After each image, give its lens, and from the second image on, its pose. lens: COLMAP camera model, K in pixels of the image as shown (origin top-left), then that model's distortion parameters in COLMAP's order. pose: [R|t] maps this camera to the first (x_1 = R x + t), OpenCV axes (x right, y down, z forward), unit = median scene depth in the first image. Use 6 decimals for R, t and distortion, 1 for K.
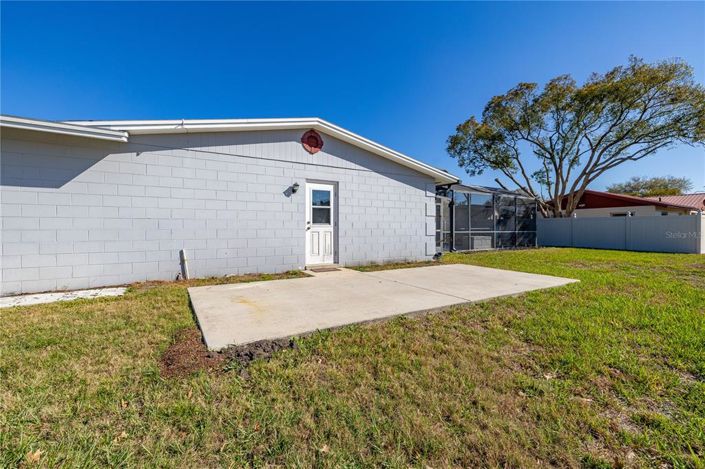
lens RADIAL K [[298.7, 0, 353.4], [0, 298.7, 229.3], [0, 0, 1]] dist [0.001041, -0.000197]
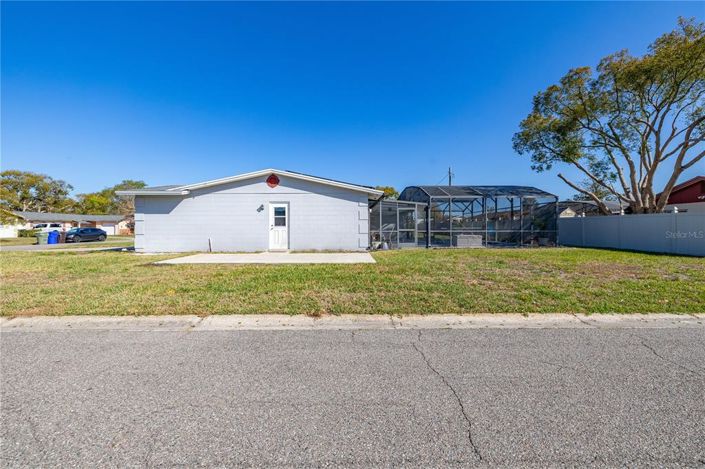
lens RADIAL K [[298.7, 0, 353.4], [0, 298.7, 229.3], [0, 0, 1]] dist [0.001041, -0.000197]
pose [[0.881553, -0.004916, -0.472060, 1.091780], [0.003858, 0.999987, -0.003210, 0.007566], [0.472070, 0.001009, 0.881560, -0.350791]]
